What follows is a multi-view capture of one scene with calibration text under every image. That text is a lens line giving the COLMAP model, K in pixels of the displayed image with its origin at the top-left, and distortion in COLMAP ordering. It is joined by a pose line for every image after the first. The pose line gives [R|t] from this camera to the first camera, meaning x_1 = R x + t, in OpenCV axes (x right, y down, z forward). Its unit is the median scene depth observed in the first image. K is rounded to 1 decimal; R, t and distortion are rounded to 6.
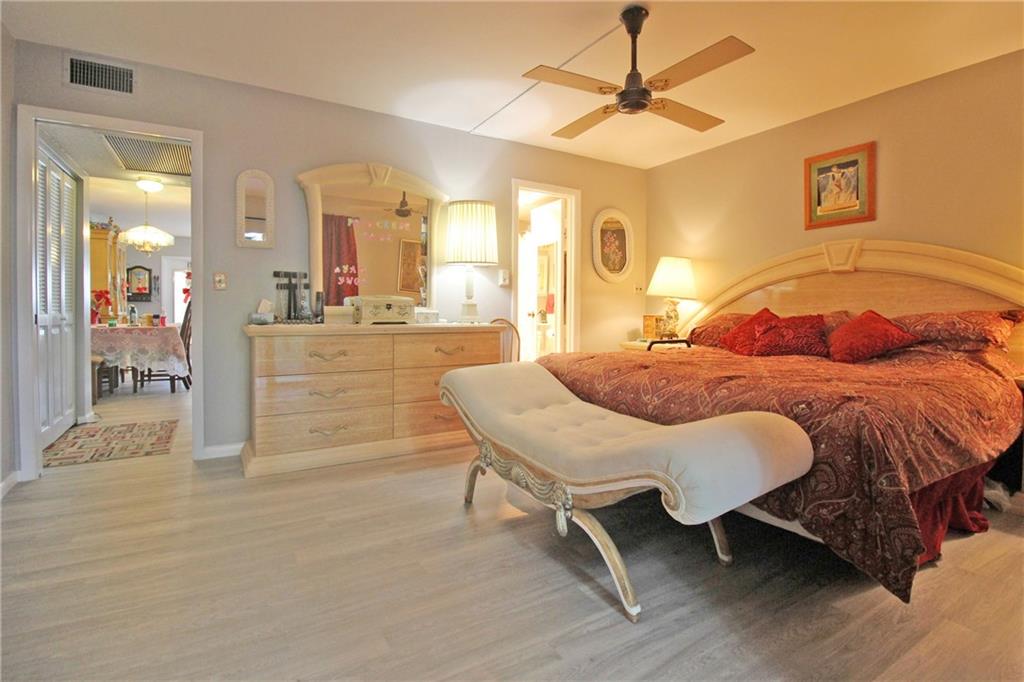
lens RADIAL K [[478.1, 0, 518.3], [0, 478.1, 321.0], [0, 0, 1]] dist [0.003443, -0.014107]
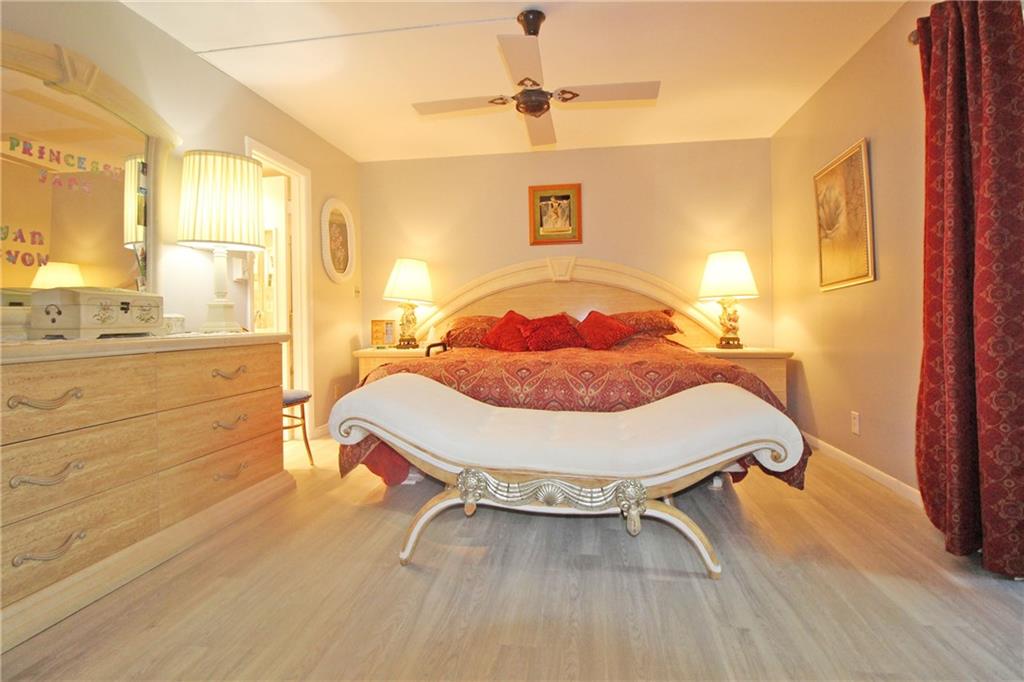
lens RADIAL K [[494.9, 0, 509.6], [0, 494.9, 317.0], [0, 0, 1]] dist [0.002511, -0.014512]
pose [[0.650679, -0.010343, 0.759283, -0.402164], [0.032733, 0.999360, -0.014438, 0.005861], [-0.758647, 0.034248, 0.650601, 0.250297]]
